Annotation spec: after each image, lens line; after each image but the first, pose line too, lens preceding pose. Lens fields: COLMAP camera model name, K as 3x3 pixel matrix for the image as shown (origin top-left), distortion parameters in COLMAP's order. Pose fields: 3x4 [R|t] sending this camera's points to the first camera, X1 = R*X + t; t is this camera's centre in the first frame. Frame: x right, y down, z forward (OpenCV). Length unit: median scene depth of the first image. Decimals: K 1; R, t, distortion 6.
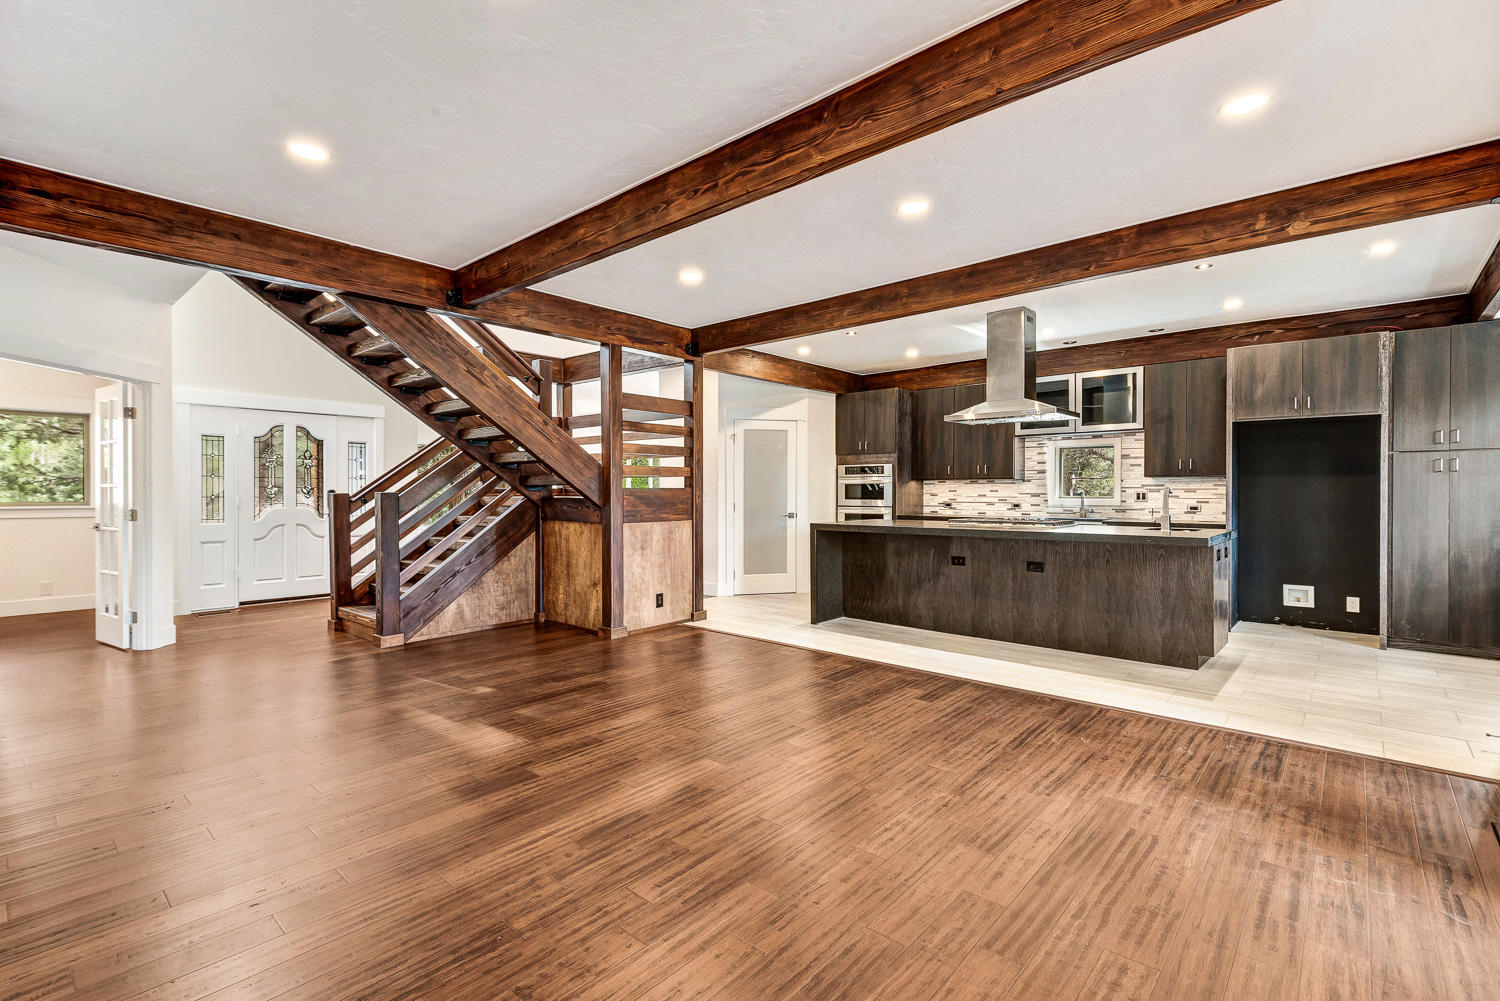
lens RADIAL K [[681.2, 0, 745.3], [0, 681.2, 490.9], [0, 0, 1]] dist [0.026486, -0.019831]
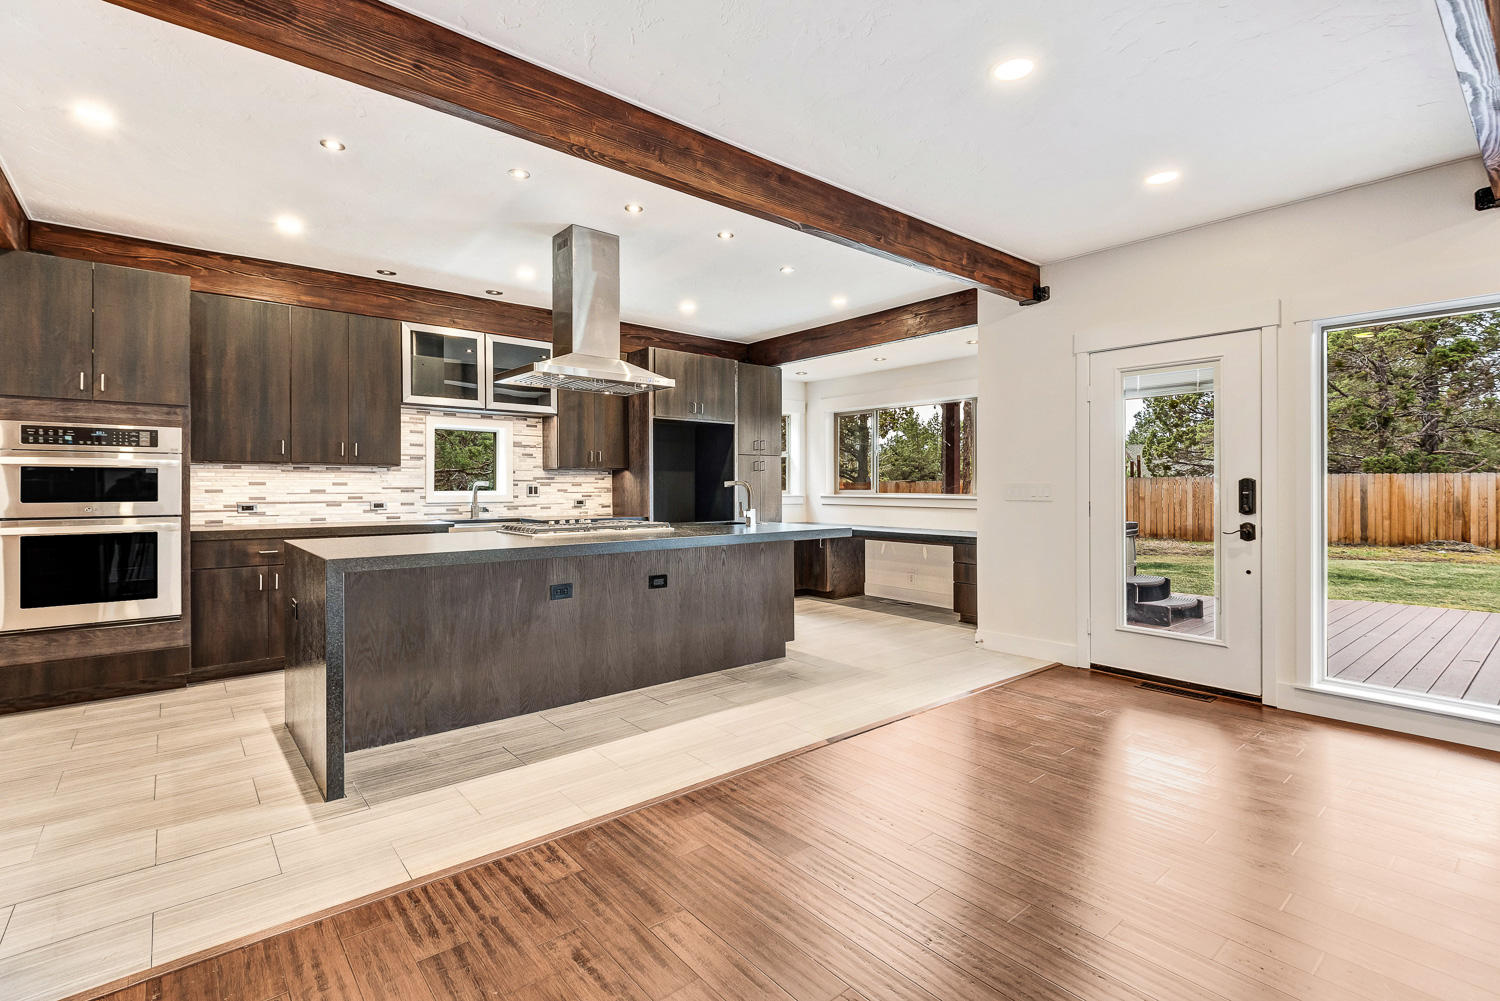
lens RADIAL K [[681.2, 0, 745.3], [0, 681.2, 490.9], [0, 0, 1]] dist [0.026486, -0.019831]
pose [[0.160058, -0.006848, 0.987084, -0.287305], [-0.002018, 0.999972, 0.007265, 0.001825], [-0.987106, -0.003155, 0.160040, 0.695807]]
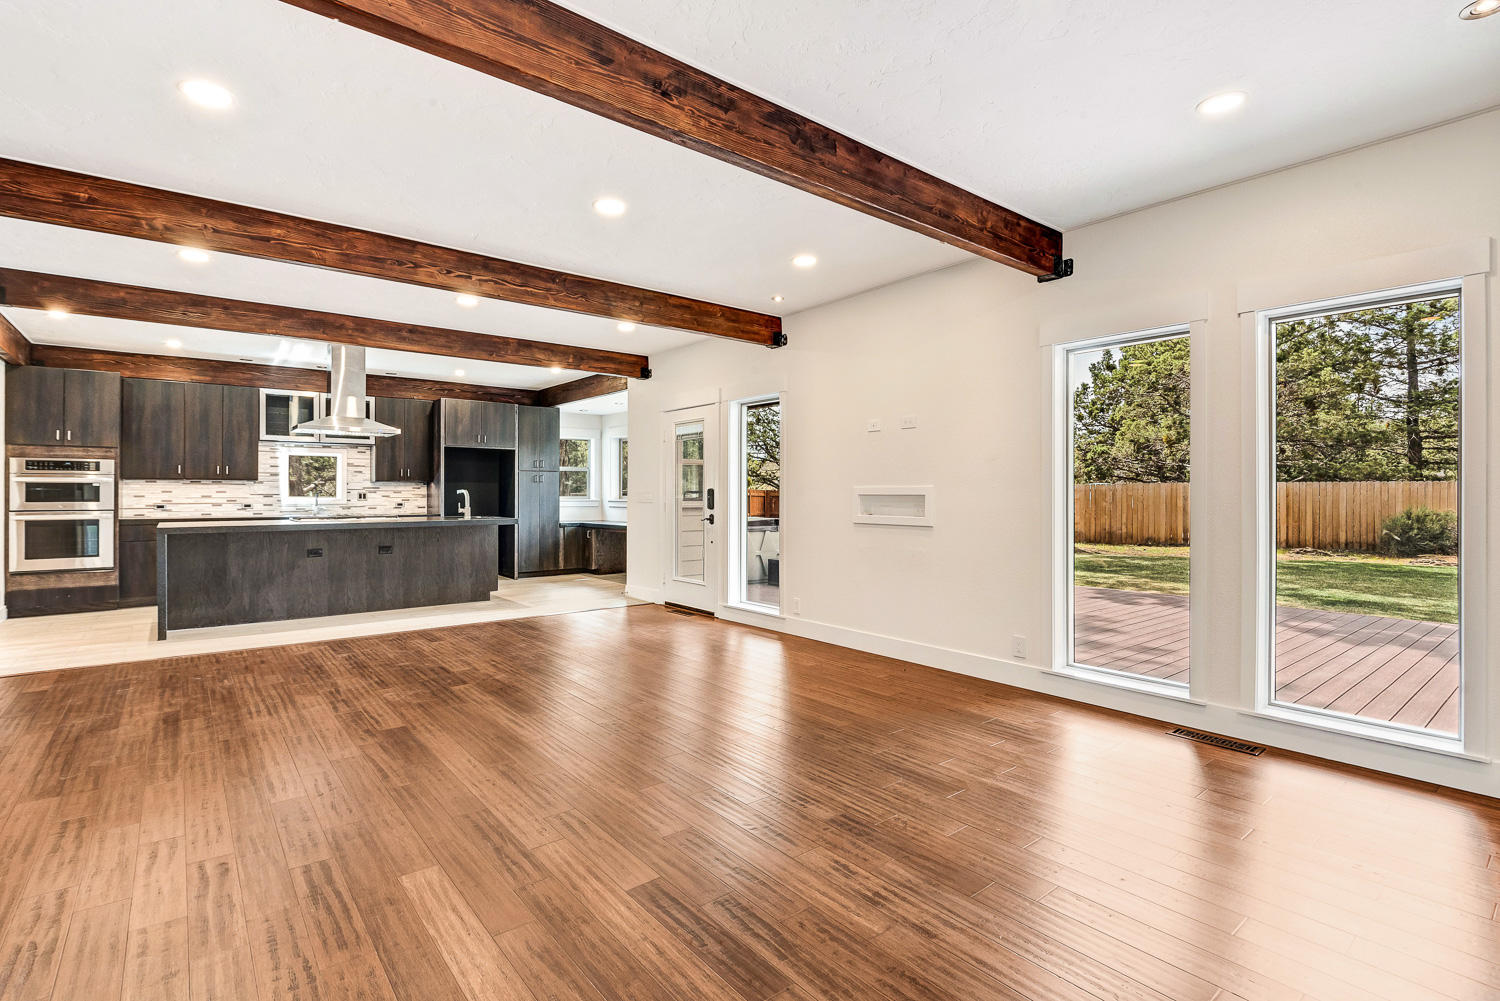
lens RADIAL K [[678.3, 0, 770.1], [0, 678.3, 493.9], [0, 0, 1]] dist [-0.039893, -0.000492]
pose [[0.125535, -0.001015, 0.992089, -0.669220], [-0.001925, 0.999997, 0.001267, 0.000823], [-0.992087, -0.002069, 0.125532, 0.100698]]
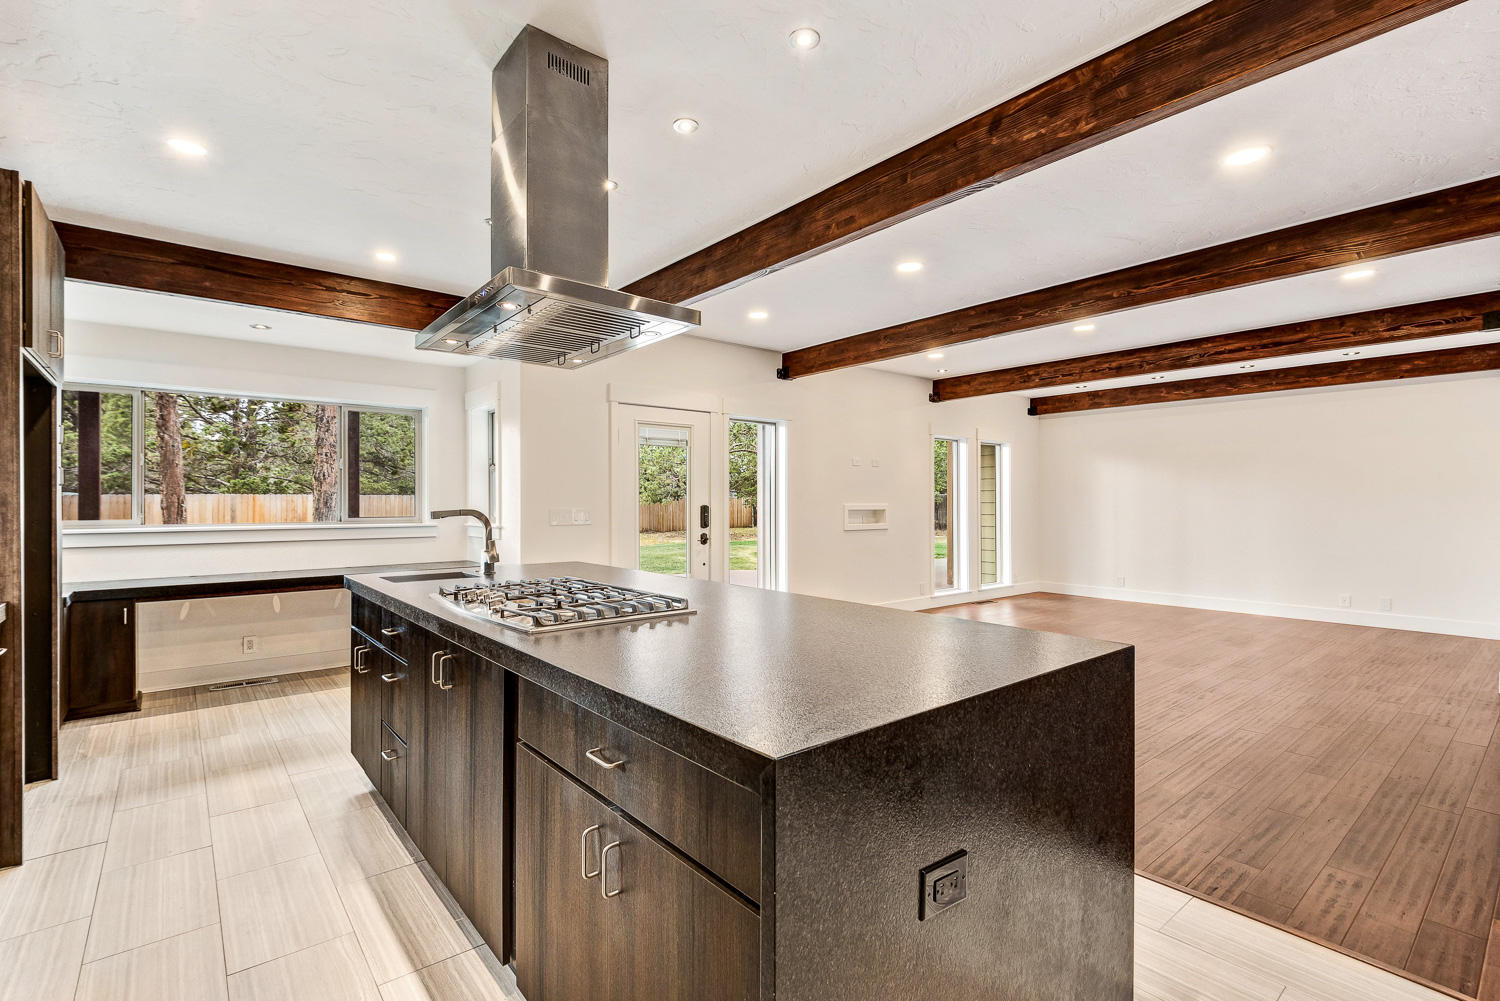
lens RADIAL K [[681.2, 0, 745.3], [0, 681.2, 490.9], [0, 0, 1]] dist [0.026486, -0.019831]
pose [[-0.988295, 0.004752, 0.152482, 0.207975], [0.002020, 0.999835, -0.018069, -0.008769], [-0.152542, -0.017550, -0.988141, 1.317682]]
